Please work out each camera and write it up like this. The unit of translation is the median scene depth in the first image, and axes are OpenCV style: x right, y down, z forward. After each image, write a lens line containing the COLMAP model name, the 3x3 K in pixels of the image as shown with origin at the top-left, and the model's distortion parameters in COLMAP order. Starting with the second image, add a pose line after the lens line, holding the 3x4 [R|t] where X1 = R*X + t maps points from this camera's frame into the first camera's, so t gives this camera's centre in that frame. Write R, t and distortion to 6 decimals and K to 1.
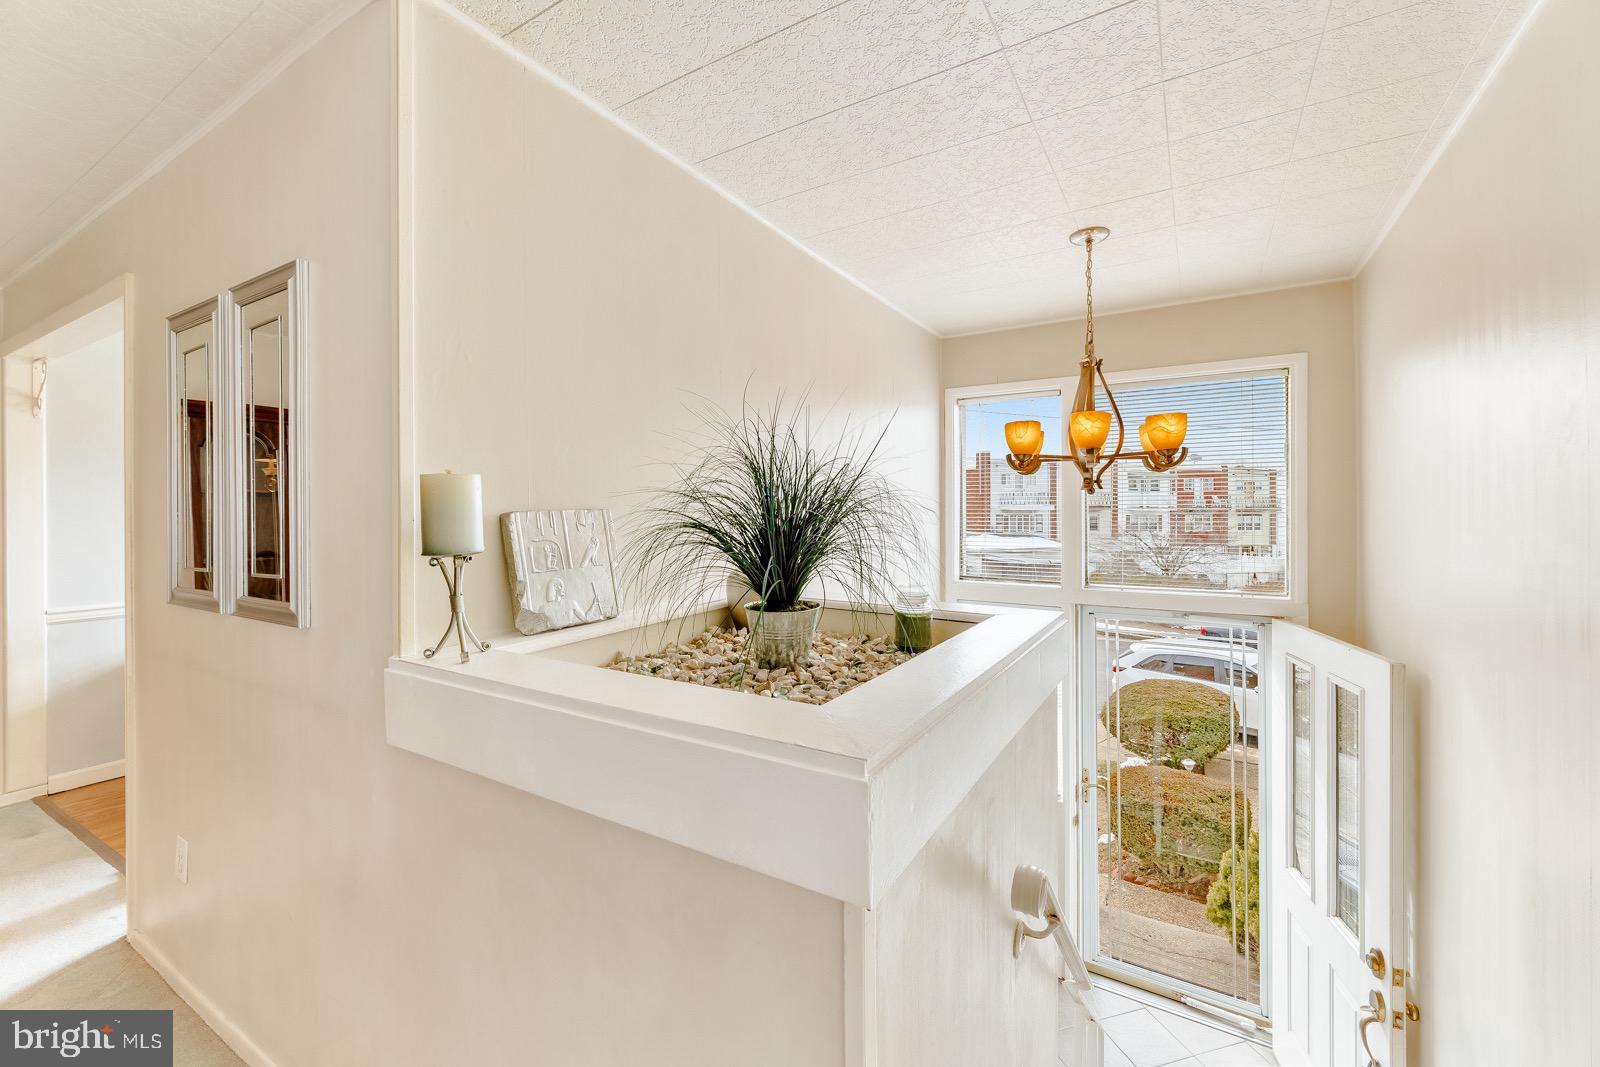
lens RADIAL K [[652.2, 0, 798.1], [0, 652.2, 518.4], [0, 0, 1]] dist [-0.000179, 0.000903]
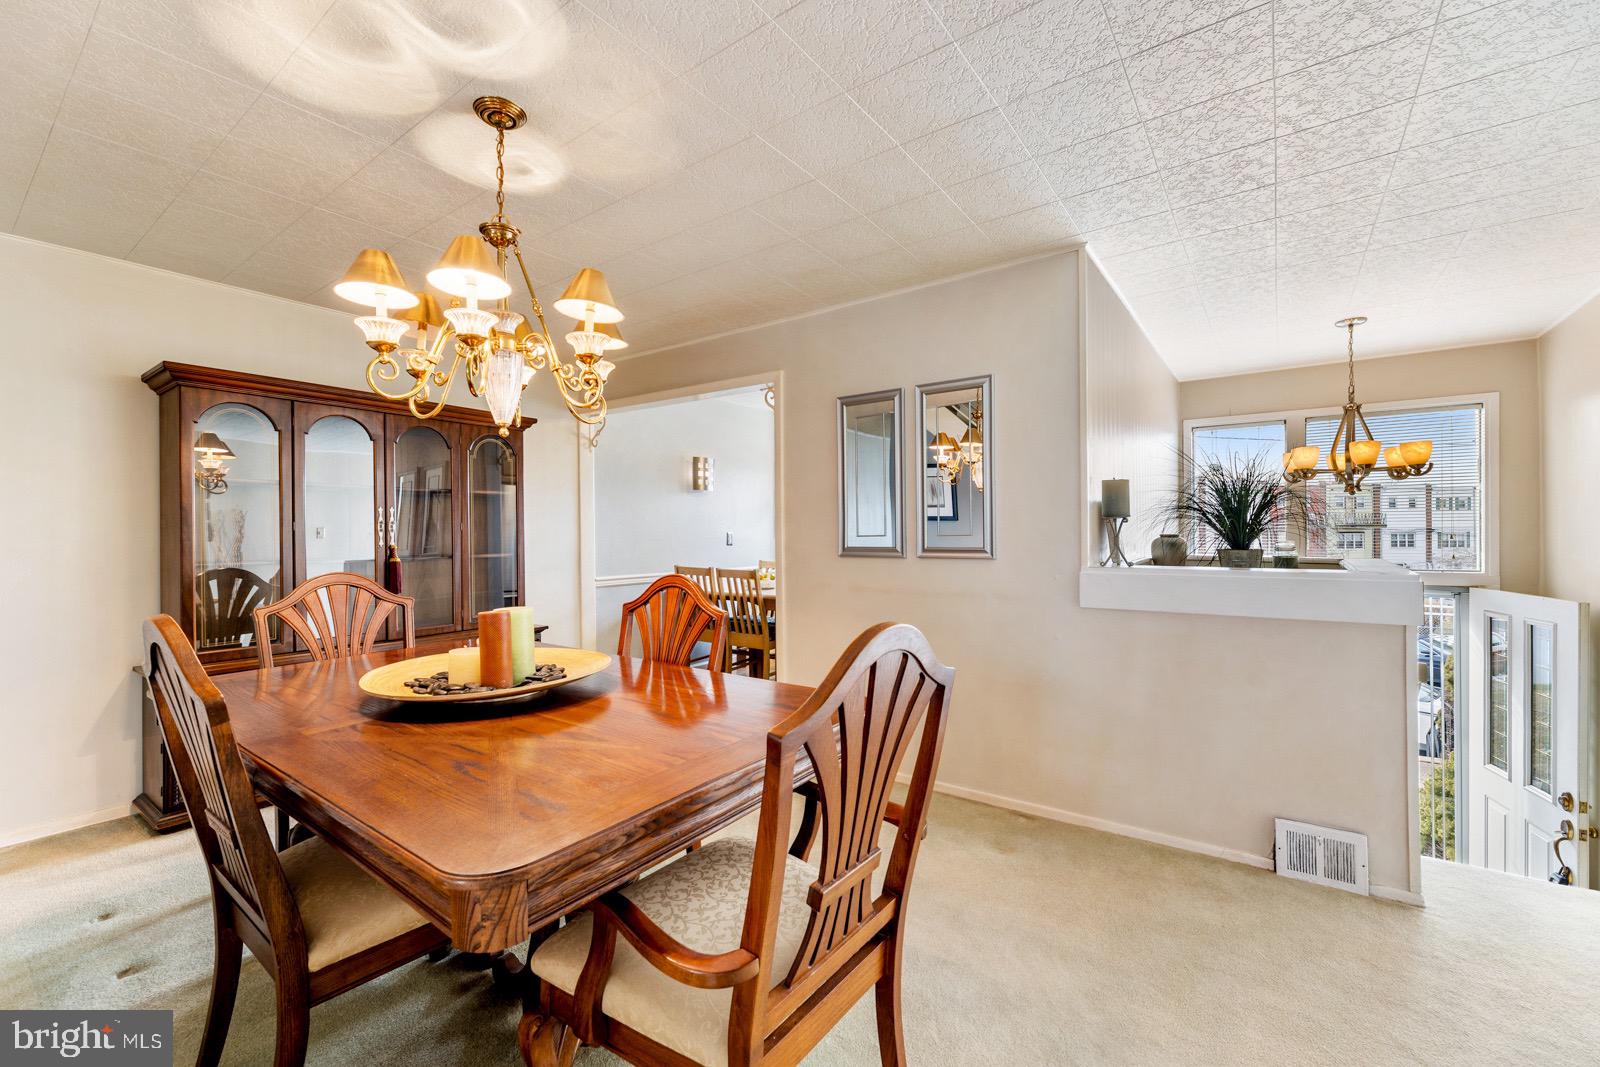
lens RADIAL K [[652.2, 0, 804.5], [0, 652.2, 537.5], [0, 0, 1]] dist [-0.000179, 0.000903]
pose [[0.996127, -0.000236, -0.087921, -0.709082], [0.000359, 0.999999, 0.001383, 0.061375], [0.087921, -0.001409, 0.996126, -0.635634]]
